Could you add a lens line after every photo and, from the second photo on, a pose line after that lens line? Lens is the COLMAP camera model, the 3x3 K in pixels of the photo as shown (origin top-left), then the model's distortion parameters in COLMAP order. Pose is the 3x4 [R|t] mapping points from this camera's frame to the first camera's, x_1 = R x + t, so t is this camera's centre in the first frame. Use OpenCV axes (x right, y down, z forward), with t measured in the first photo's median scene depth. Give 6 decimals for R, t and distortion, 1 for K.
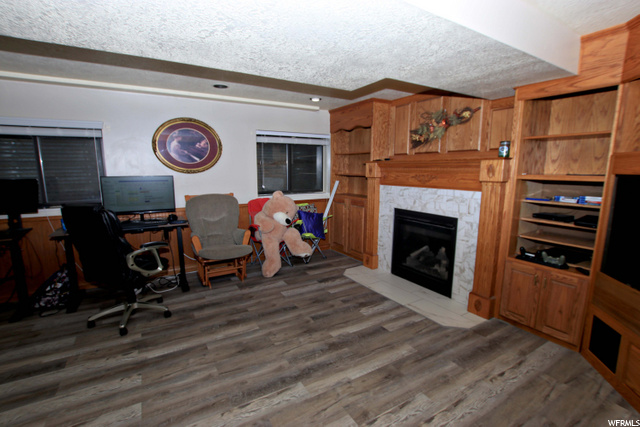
lens RADIAL K [[293.5, 0, 318.4], [0, 293.5, 214.9], [0, 0, 1]] dist [-0.028325, 0.003084]
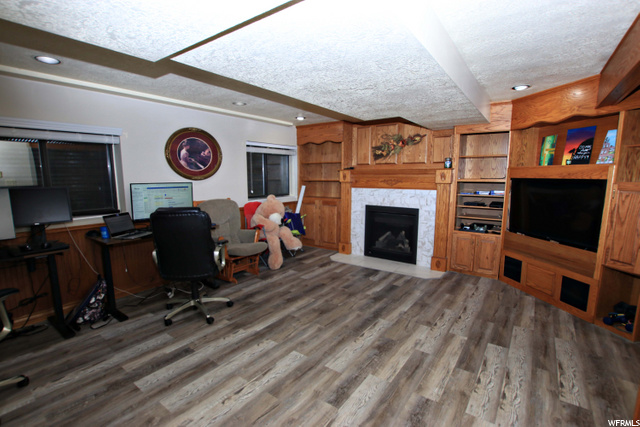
lens RADIAL K [[293.5, 0, 321.5], [0, 293.5, 213.1], [0, 0, 1]] dist [-0.028325, 0.003084]
pose [[0.921036, -0.051284, 0.386086, -0.582828], [0.061678, 0.997990, -0.014574, 0.026555], [-0.384563, 0.037236, 0.922348, -0.188184]]
